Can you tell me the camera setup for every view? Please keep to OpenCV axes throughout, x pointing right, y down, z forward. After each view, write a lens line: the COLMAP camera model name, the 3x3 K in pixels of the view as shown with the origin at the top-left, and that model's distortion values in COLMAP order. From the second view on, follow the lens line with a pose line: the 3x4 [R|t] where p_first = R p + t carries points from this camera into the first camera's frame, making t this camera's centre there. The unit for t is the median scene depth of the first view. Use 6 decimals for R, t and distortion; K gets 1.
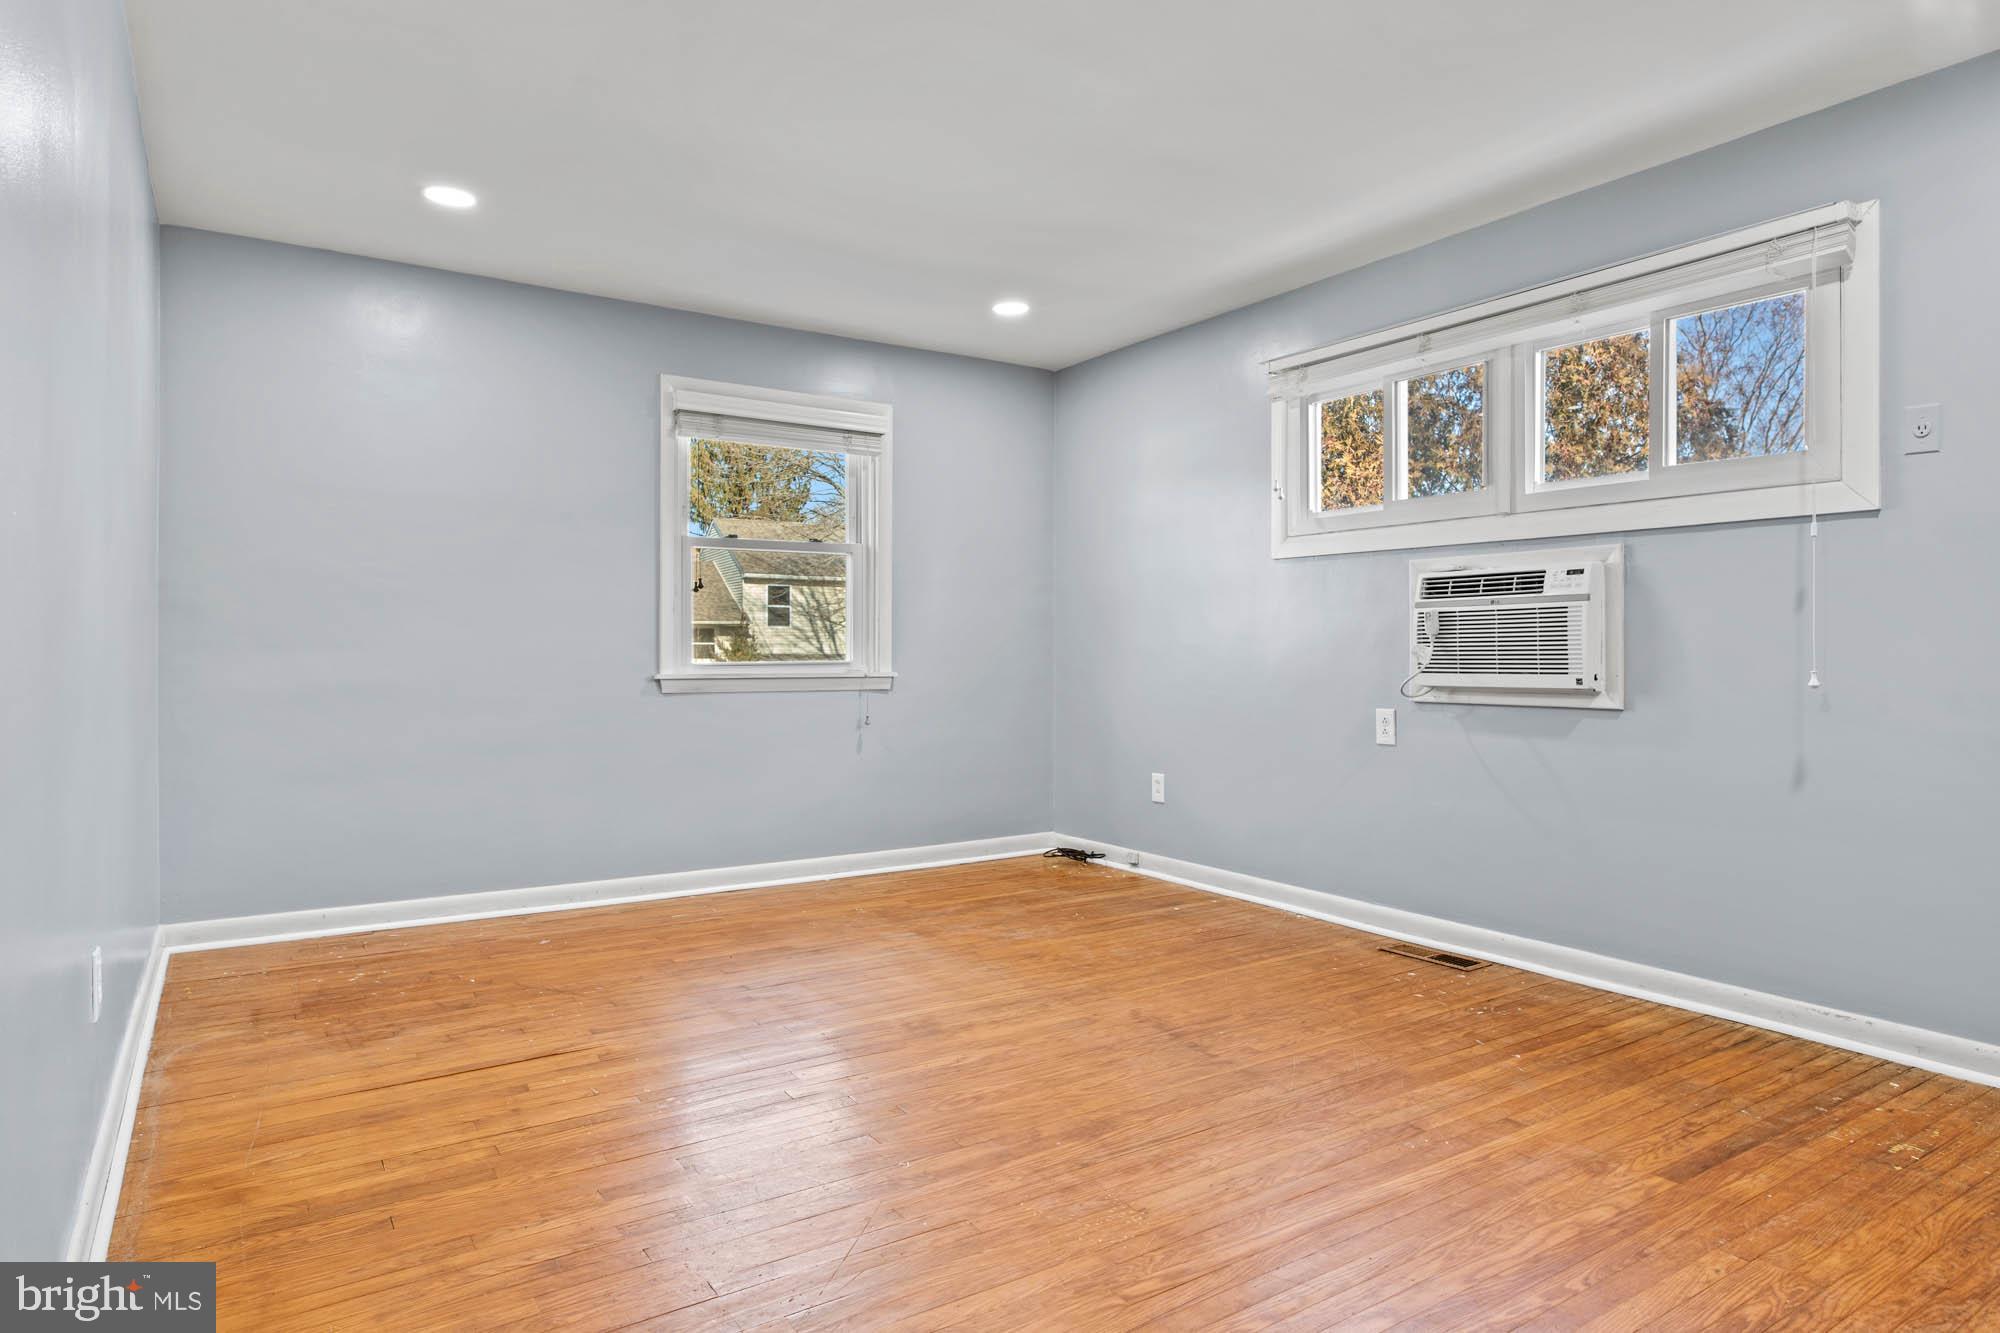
lens RADIAL K [[1152.1, 0, 998.6], [0, 1152.1, 655.2], [0, 0, 1]] dist [-0.002749, -0.002396]
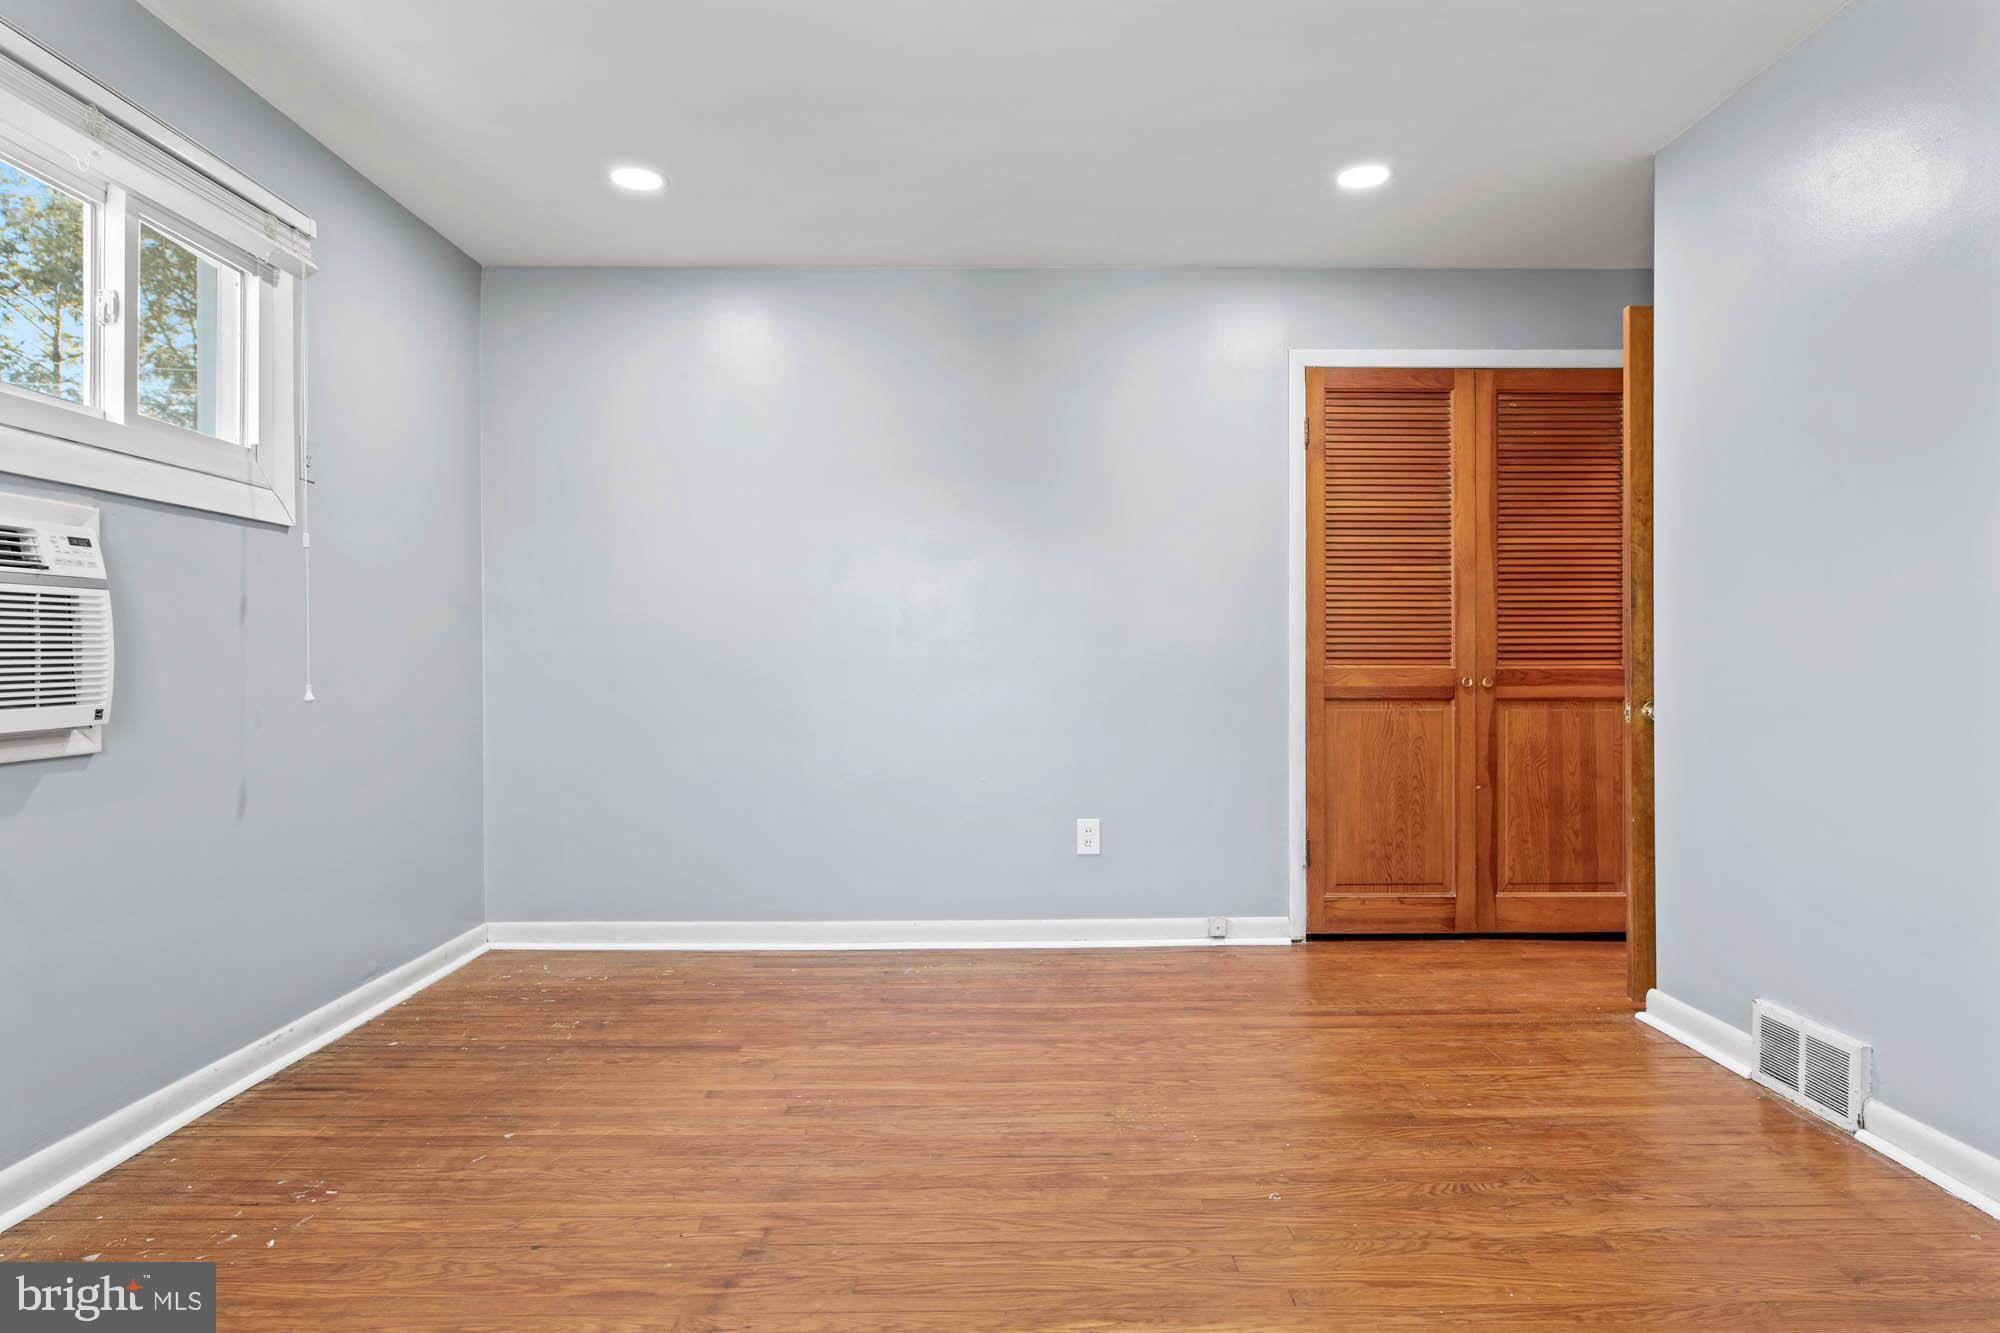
lens RADIAL K [[1152.1, 0, 1001.1], [0, 1152.1, 668.0], [0, 0, 1]] dist [-0.002749, -0.002396]
pose [[-0.840099, -0.001520, 0.542431, -0.319433], [0.005825, 0.999913, 0.011824, -0.008515], [-0.542402, 0.013093, -0.840017, 1.498402]]
